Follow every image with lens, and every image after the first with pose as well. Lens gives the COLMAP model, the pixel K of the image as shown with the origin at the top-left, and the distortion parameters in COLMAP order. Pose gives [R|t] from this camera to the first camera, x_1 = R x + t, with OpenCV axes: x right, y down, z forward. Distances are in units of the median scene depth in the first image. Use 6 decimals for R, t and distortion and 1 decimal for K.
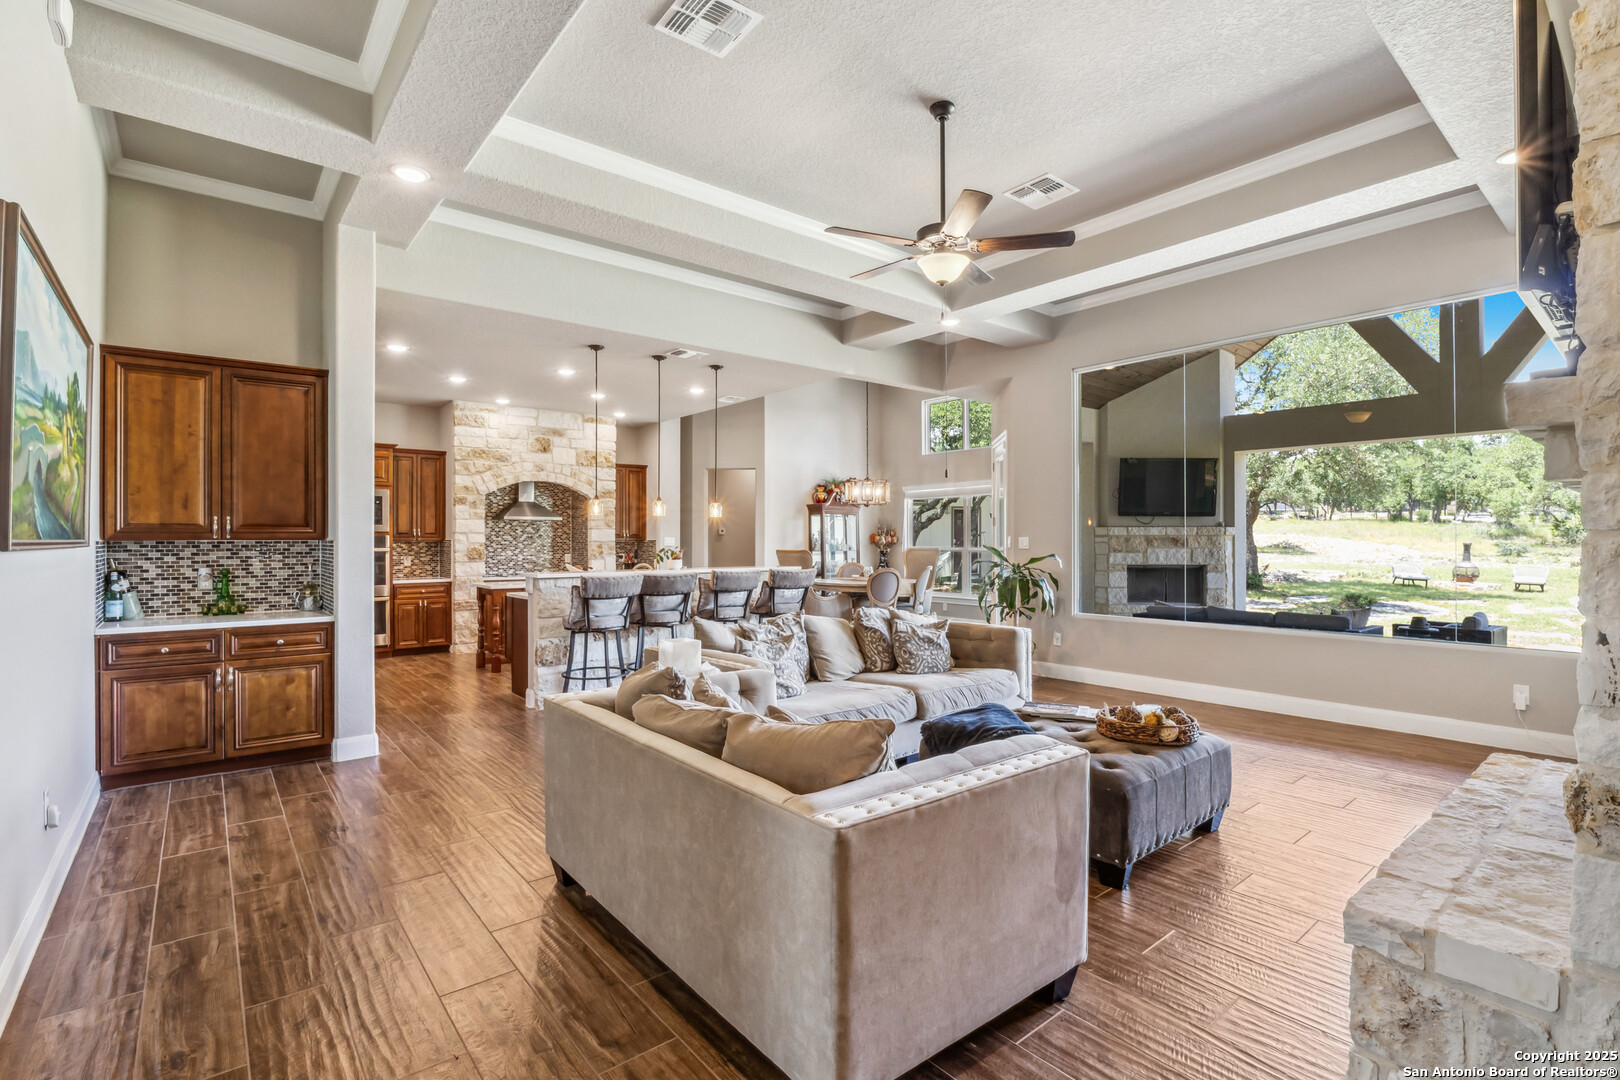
lens RADIAL K [[735.0, 0, 810.7], [0, 735.0, 531.3], [0, 0, 1]] dist [0.001749, -0.002153]
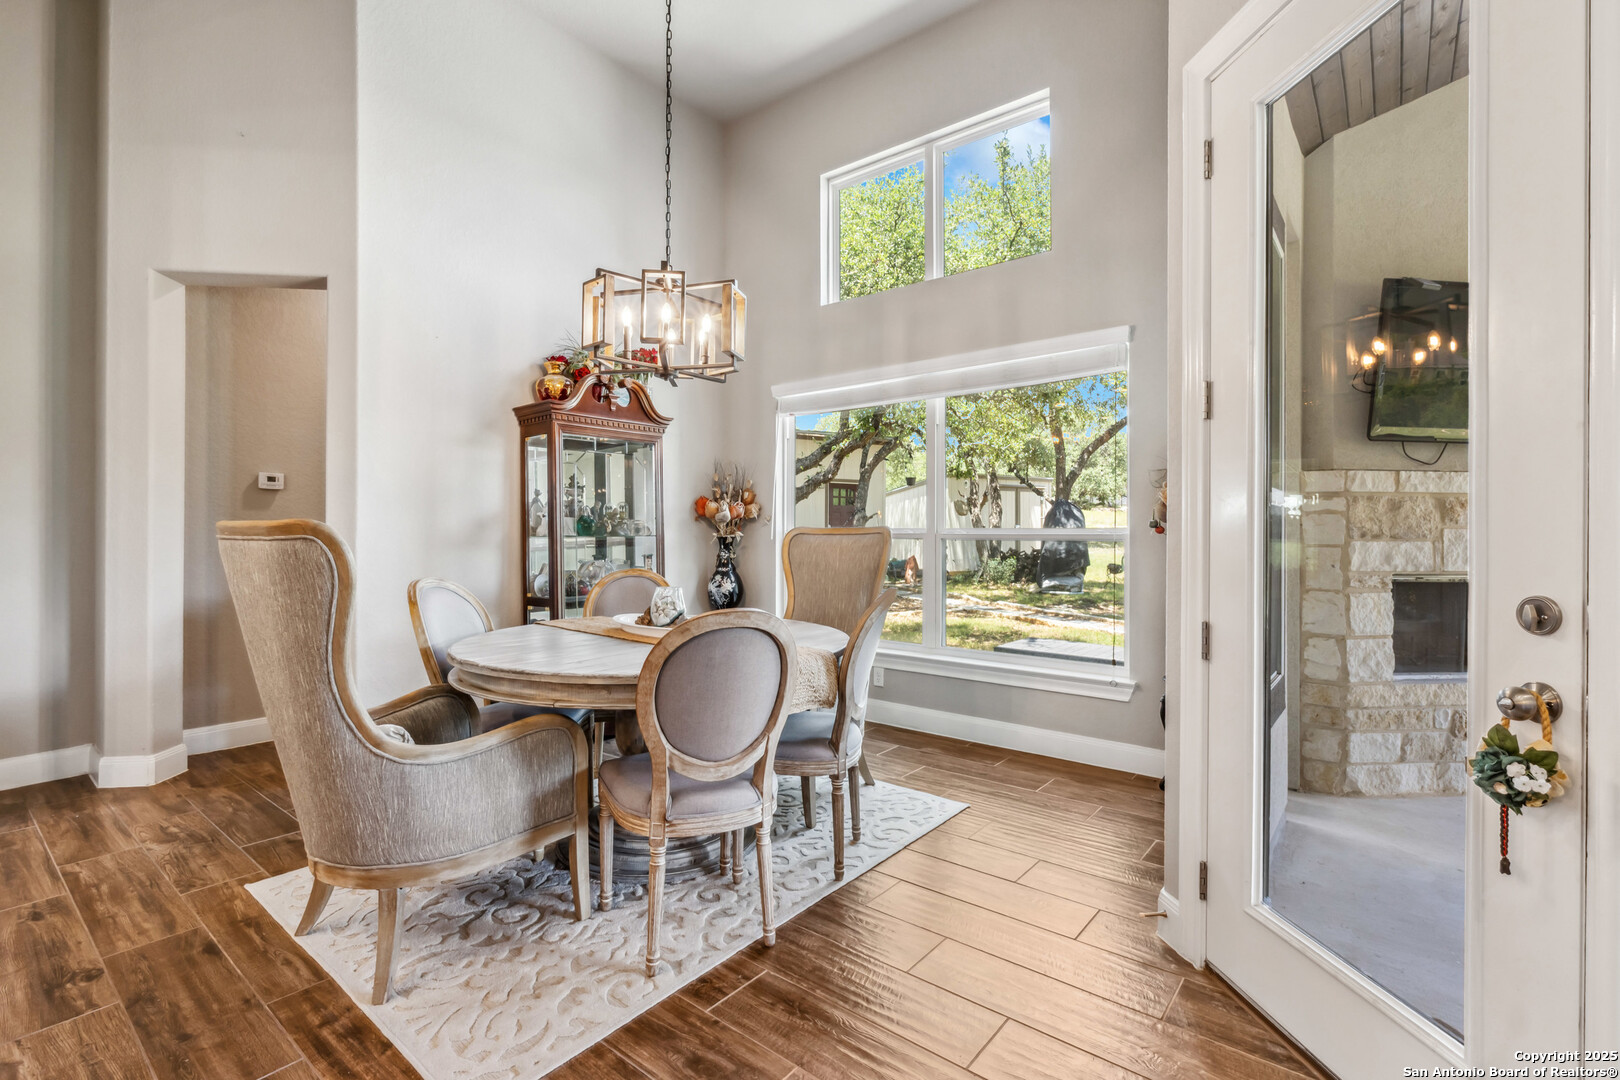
lens RADIAL K [[735.0, 0, 810.7], [0, 735.0, 531.3], [0, 0, 1]] dist [0.001749, -0.002153]
pose [[0.978315, 0.005584, 0.207048, 0.074912], [-0.007014, 0.999956, 0.006172, 0.025041], [-0.207005, -0.007490, 0.978311, 0.728201]]
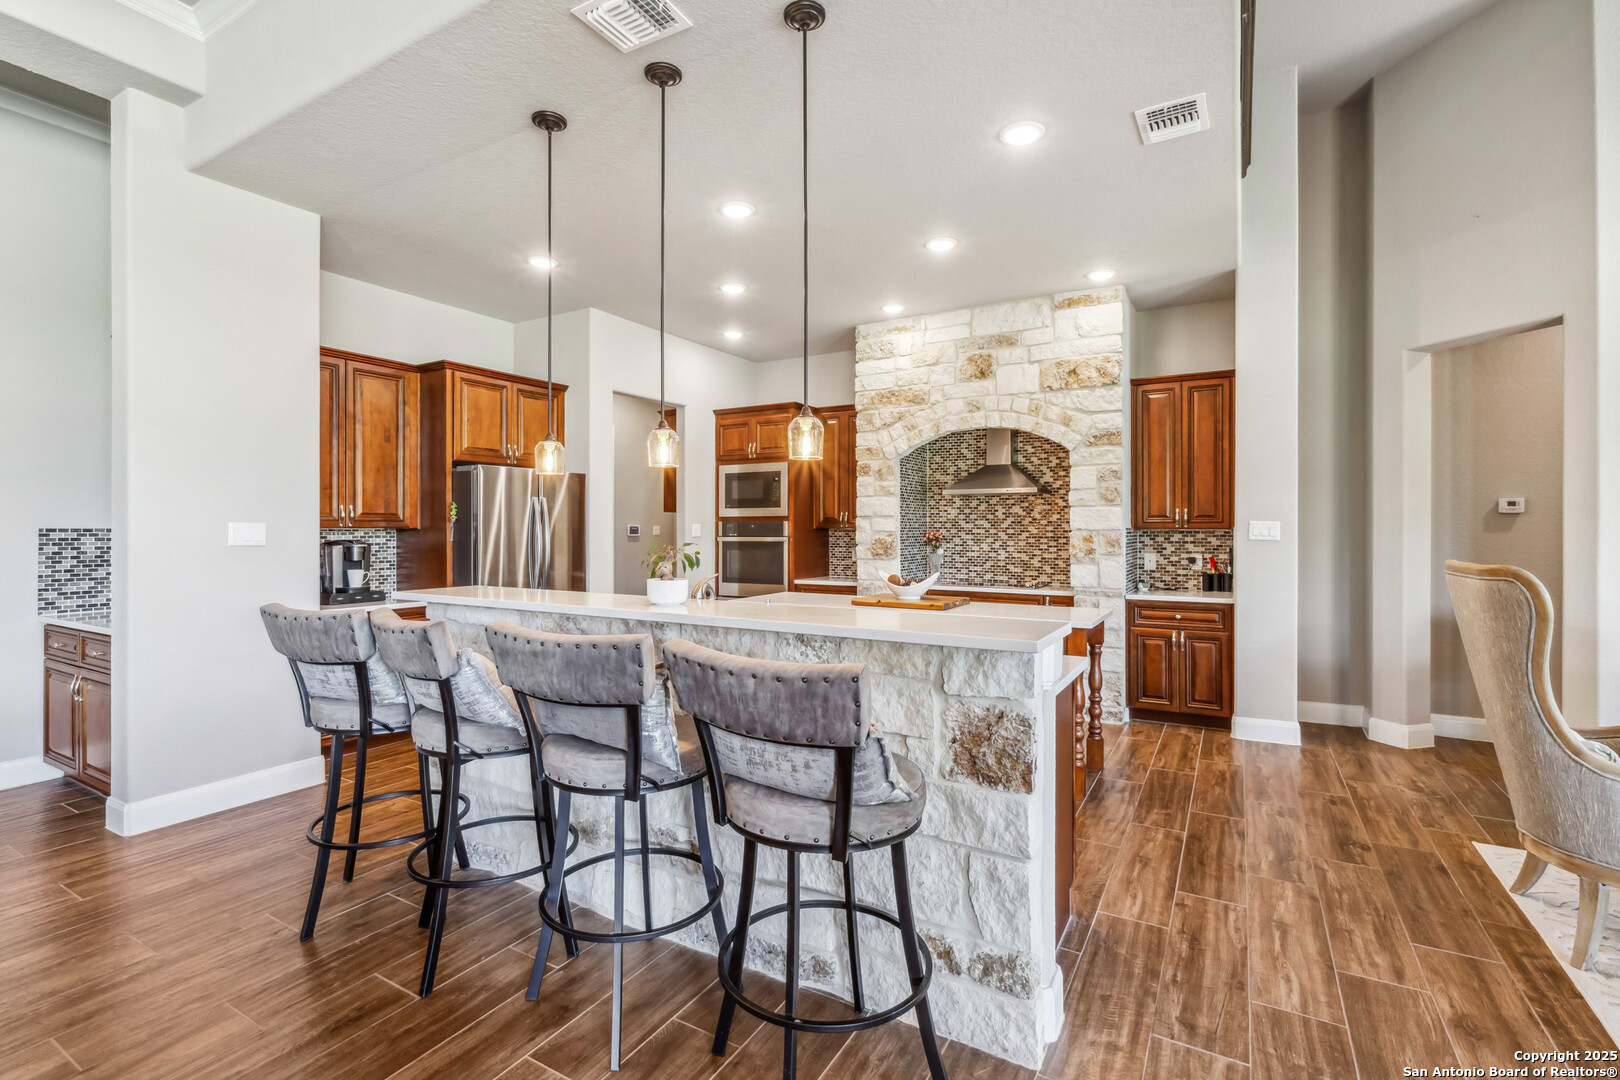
lens RADIAL K [[735.0, 0, 810.7], [0, 735.0, 531.3], [0, 0, 1]] dist [0.001749, -0.002153]
pose [[0.351404, 0.005164, -0.936210, 0.136537], [0.009445, 0.999914, 0.009061, 0.008341], [0.936176, -0.012026, 0.351325, 0.631574]]
